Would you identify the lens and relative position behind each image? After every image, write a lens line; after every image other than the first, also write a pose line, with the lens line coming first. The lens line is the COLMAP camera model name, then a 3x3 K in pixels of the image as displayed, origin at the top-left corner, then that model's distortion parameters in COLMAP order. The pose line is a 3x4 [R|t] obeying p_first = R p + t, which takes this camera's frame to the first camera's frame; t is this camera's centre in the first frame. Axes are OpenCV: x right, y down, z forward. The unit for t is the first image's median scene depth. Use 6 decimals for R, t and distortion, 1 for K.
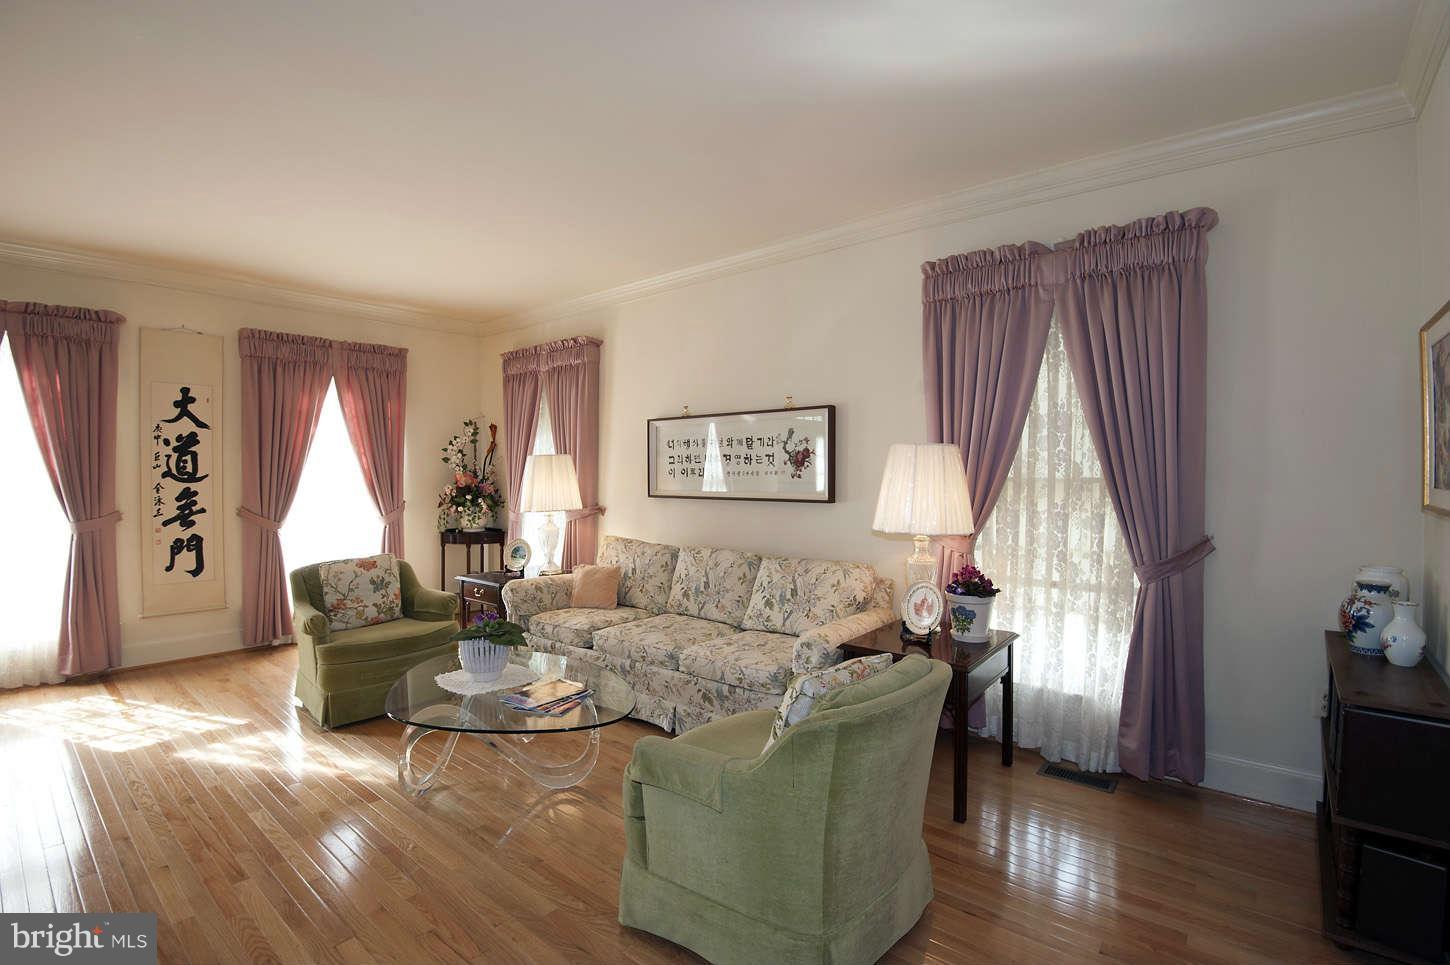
lens RADIAL K [[667.6, 0, 725.0], [0, 667.6, 482.5], [0, 0, 1]] dist [-0.018612, -0.009204]
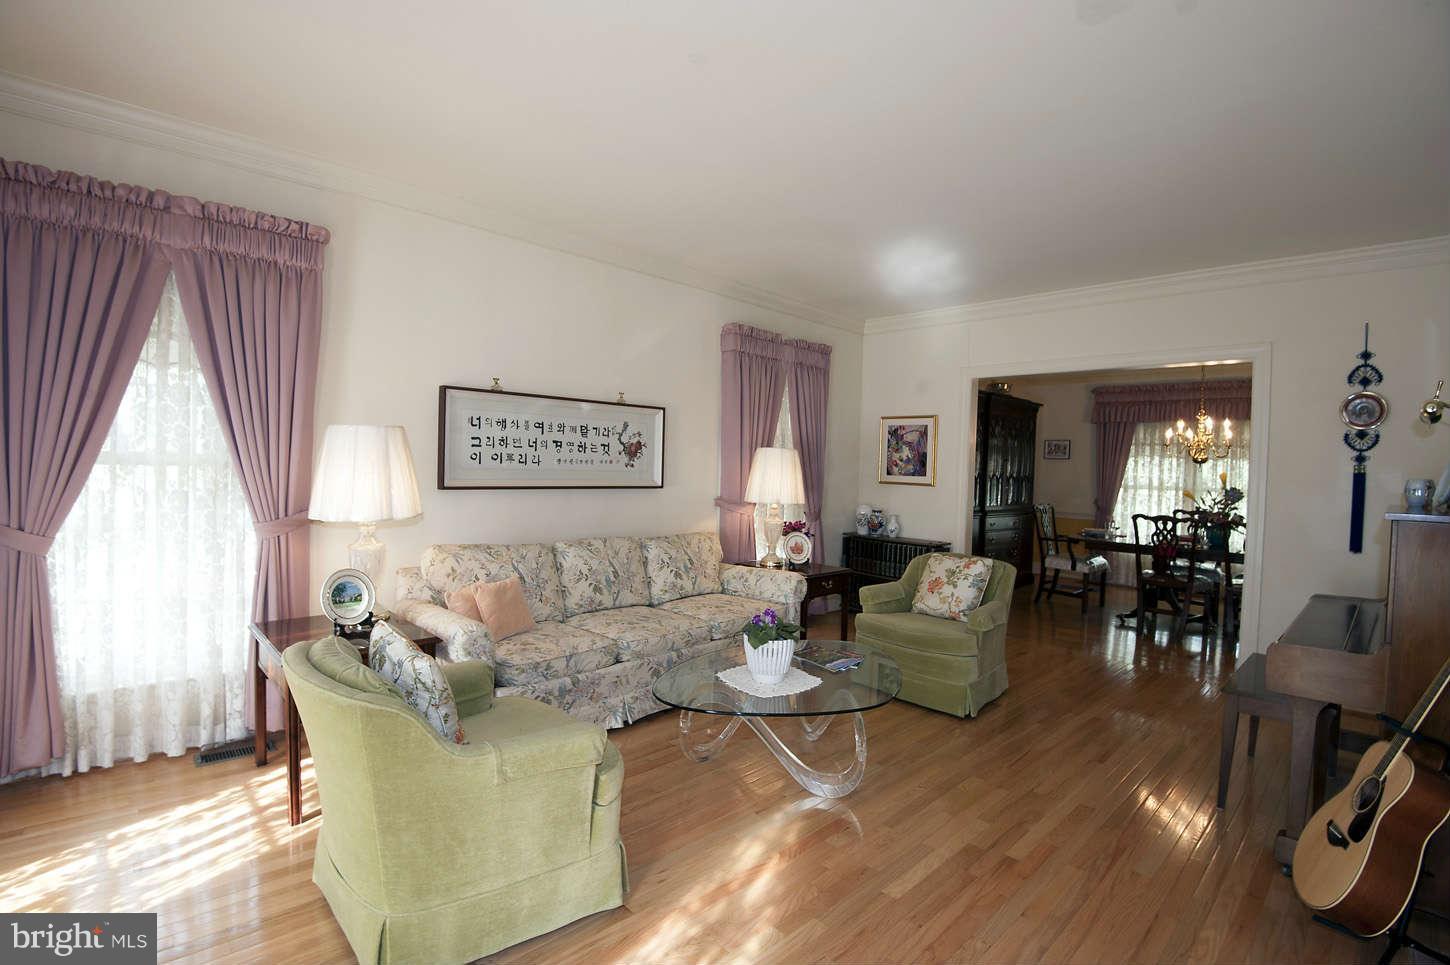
lens RADIAL K [[667.6, 0, 725.0], [0, 667.6, 482.5], [0, 0, 1]] dist [-0.018612, -0.009204]
pose [[0.104267, 0.001318, 0.994548, -0.949531], [0.009903, 0.999948, -0.002364, 0.022113], [-0.994500, 0.010096, 0.104249, 0.706710]]
